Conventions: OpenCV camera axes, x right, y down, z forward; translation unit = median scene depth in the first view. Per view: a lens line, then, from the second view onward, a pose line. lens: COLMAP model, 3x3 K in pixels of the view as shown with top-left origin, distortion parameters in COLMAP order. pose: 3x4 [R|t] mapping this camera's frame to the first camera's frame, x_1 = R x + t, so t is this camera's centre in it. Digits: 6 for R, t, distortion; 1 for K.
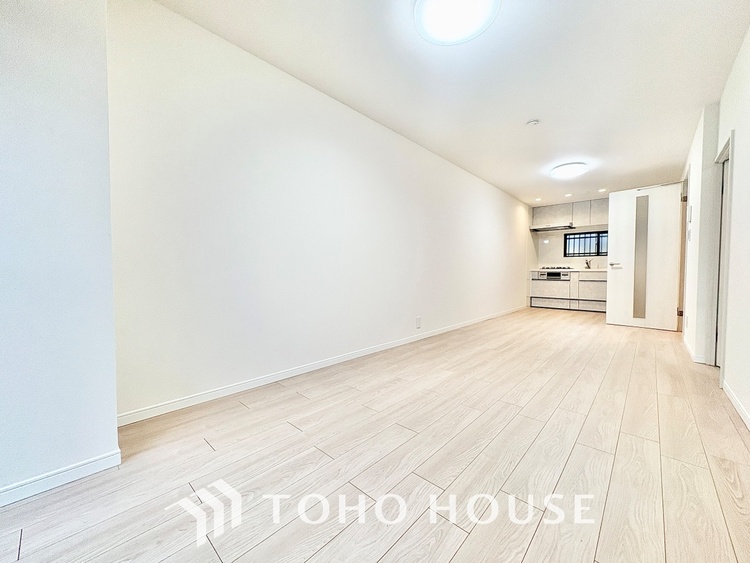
lens RADIAL K [[298.3, 0, 375.6], [0, 298.3, 281.3], [0, 0, 1]] dist [-0.000236, -0.000038]
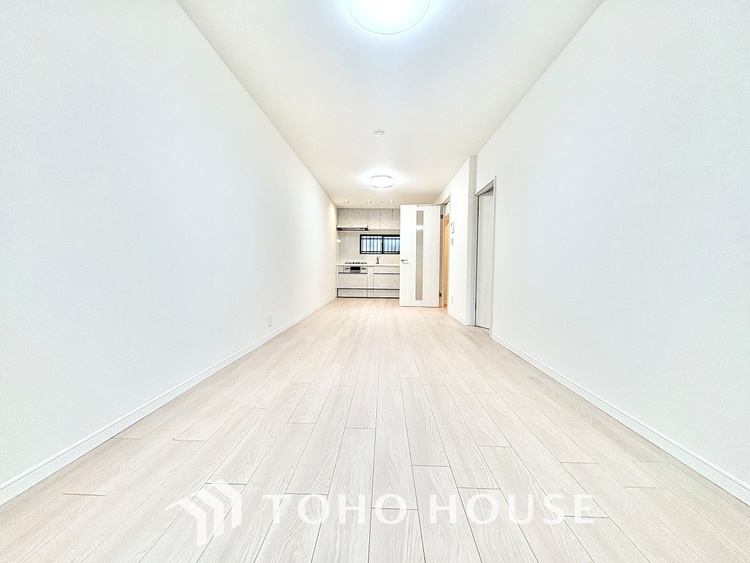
lens RADIAL K [[298.3, 0, 375.6], [0, 298.3, 281.3], [0, 0, 1]] dist [-0.000236, -0.000038]
pose [[0.755377, -0.022661, 0.654899, -0.143047], [0.012804, 0.999721, 0.019825, 0.006637], [-0.655166, -0.006590, 0.755456, 0.087219]]
